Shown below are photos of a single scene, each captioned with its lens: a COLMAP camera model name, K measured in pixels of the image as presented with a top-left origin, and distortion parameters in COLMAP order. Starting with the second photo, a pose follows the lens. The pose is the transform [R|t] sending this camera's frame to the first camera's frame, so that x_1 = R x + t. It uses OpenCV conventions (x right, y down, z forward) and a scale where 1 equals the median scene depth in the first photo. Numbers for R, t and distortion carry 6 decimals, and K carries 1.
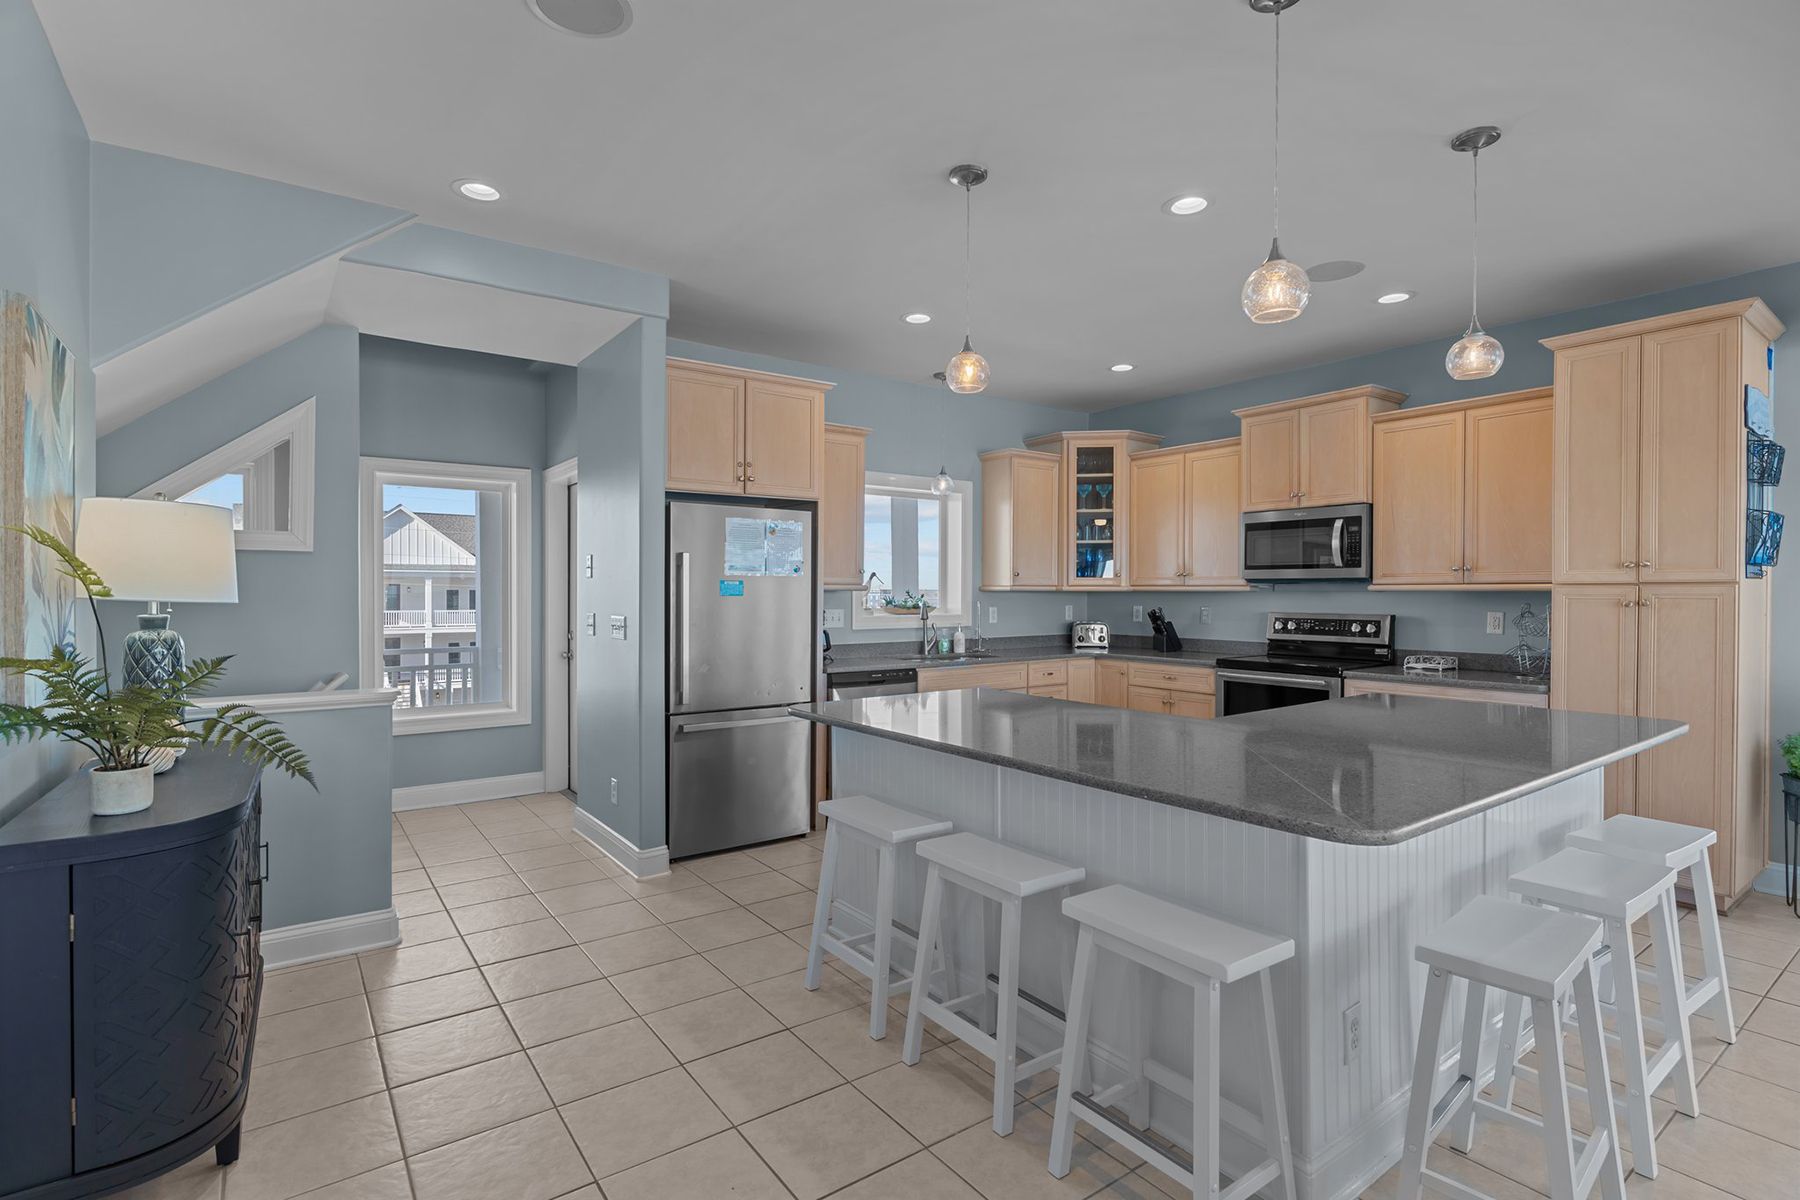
lens RADIAL K [[863.5, 0, 886.5], [0, 863.5, 598.7], [0, 0, 1]] dist [0.004281, 0.000372]
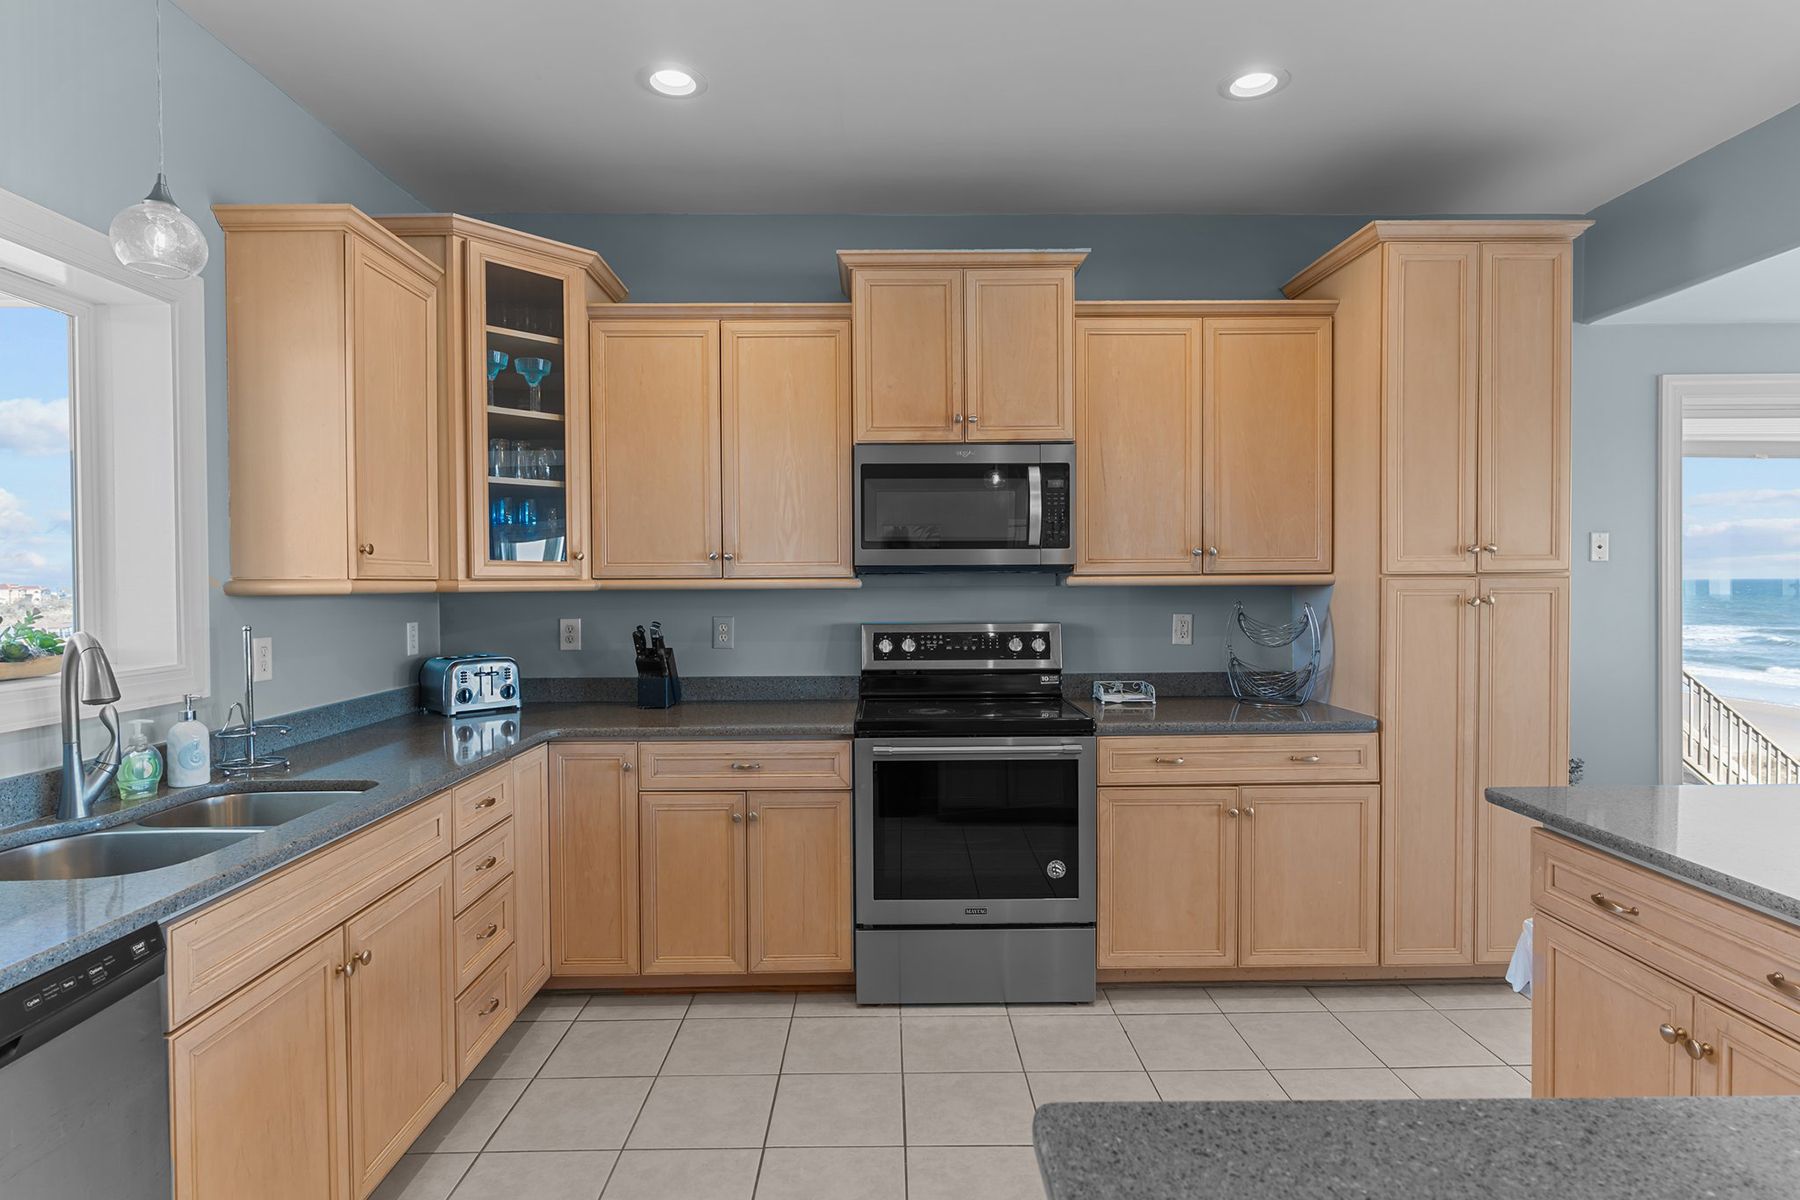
lens RADIAL K [[940.0, 0, 897.0], [0, 940.0, 596.5], [0, 0, 1]] dist [-0.000704, 0.000467]
pose [[0.572368, -0.018882, 0.819779, -0.063674], [0.014368, 0.999812, 0.012997, -0.011608], [-0.819871, 0.004340, 0.572532, 0.683959]]
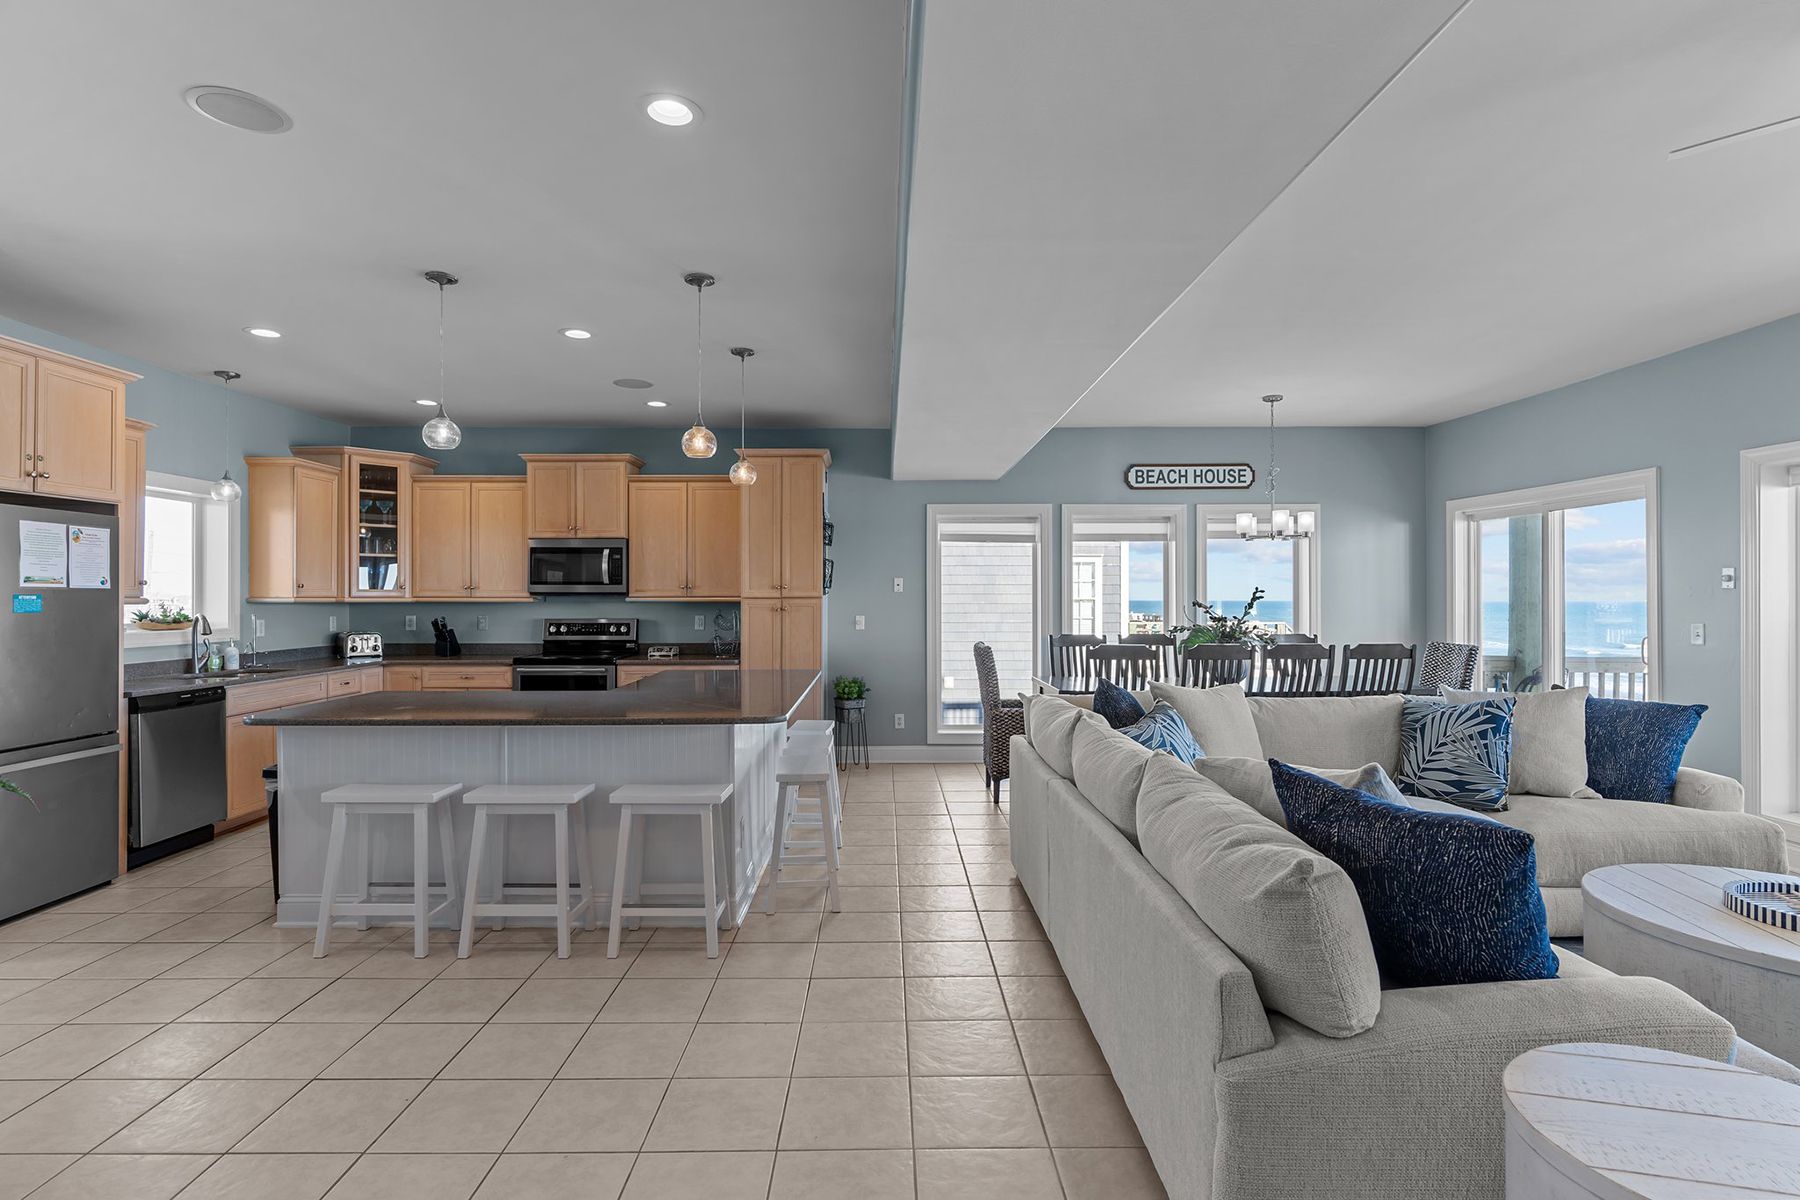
lens RADIAL K [[899.4, 0, 899.7], [0, 899.4, 595.4], [0, 0, 1]] dist [0.001543, 0.000078]
pose [[0.575681, 0.000035, 0.817675, -0.351778], [0.007745, 0.999955, -0.005496, -0.007642], [-0.817638, 0.009497, 0.575655, -0.178874]]
